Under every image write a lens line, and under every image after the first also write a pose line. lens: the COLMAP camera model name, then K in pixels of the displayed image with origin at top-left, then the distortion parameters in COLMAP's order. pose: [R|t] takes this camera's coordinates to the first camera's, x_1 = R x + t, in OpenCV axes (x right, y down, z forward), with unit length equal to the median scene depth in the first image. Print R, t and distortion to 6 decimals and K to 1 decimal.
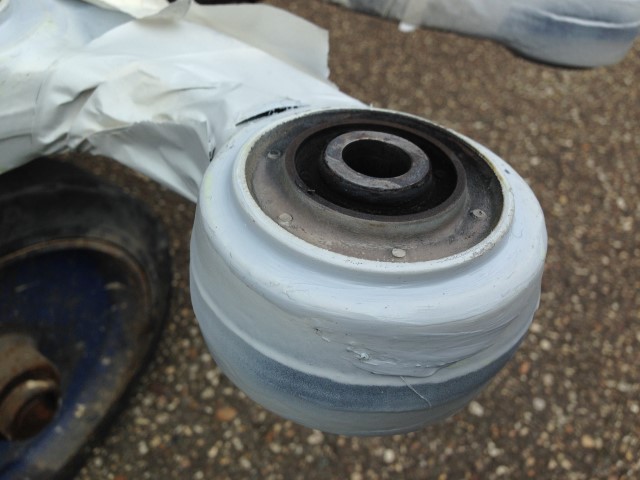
lens RADIAL K [[589.4, 0, 311.8], [0, 589.4, 244.7], [0, 0, 1]] dist [0.007461, 0.000000]
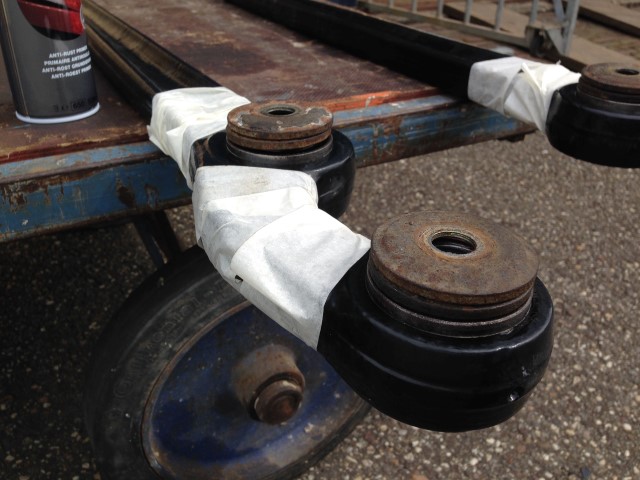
lens RADIAL K [[589.4, 0, 321.4], [0, 589.4, 239.1], [0, 0, 1]] dist [0.007461, 0.000000]
pose [[0.889550, 0.174252, -0.422299, 0.072839], [-0.256761, 0.955280, -0.146678, 0.058120], [0.377855, 0.238907, 0.894511, -0.167406]]
